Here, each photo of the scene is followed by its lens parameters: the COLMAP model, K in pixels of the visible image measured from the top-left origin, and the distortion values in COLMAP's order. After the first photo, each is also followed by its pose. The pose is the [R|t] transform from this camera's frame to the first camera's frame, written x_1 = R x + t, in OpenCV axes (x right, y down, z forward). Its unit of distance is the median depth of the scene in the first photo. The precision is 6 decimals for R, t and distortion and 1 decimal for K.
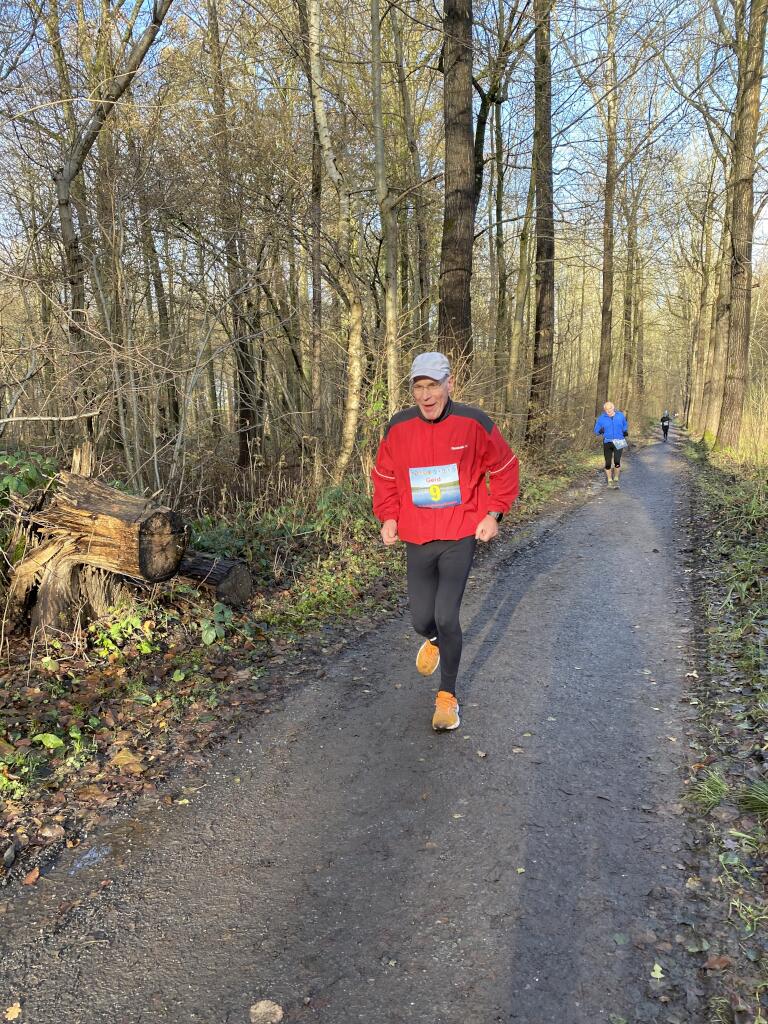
lens RADIAL K [[797.9, 0, 384.0], [0, 797.9, 512.0], [0, 0, 1]] dist [-0.053493, 0.051280]
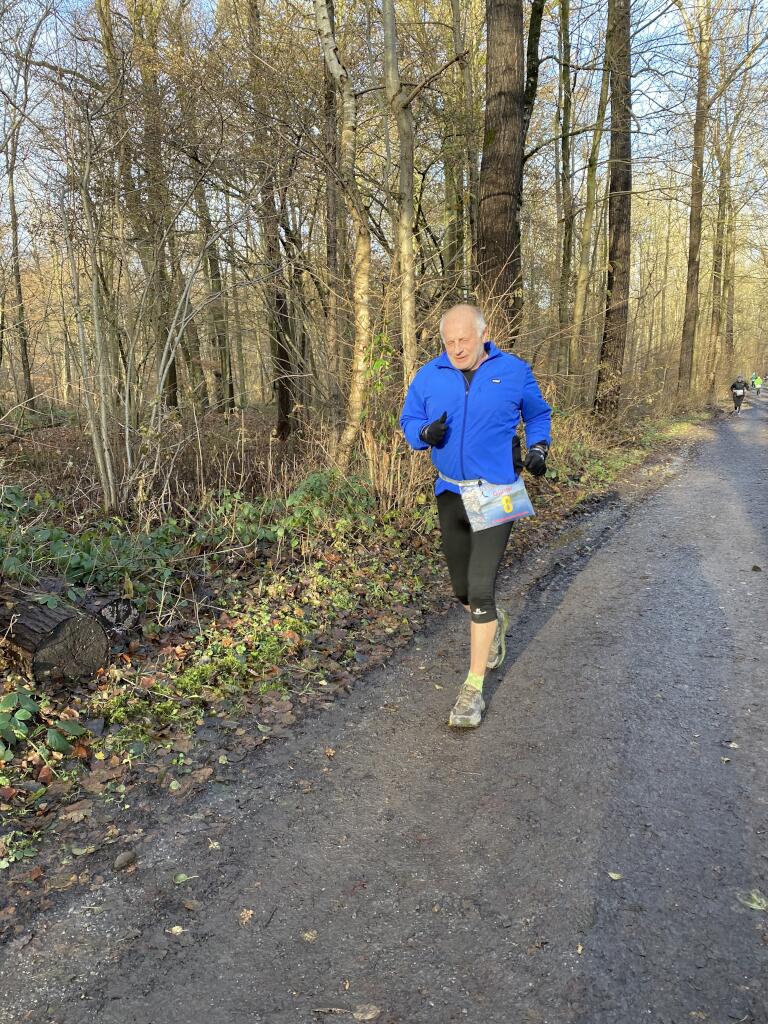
lens RADIAL K [[797.9, 0, 384.0], [0, 797.9, 512.0], [0, 0, 1]] dist [-0.053493, 0.051280]
pose [[0.995444, 0.006742, -0.095110, 0.032401], [-0.002647, 0.999067, 0.043115, -0.012179], [0.095312, -0.042667, 0.994533, 0.111098]]
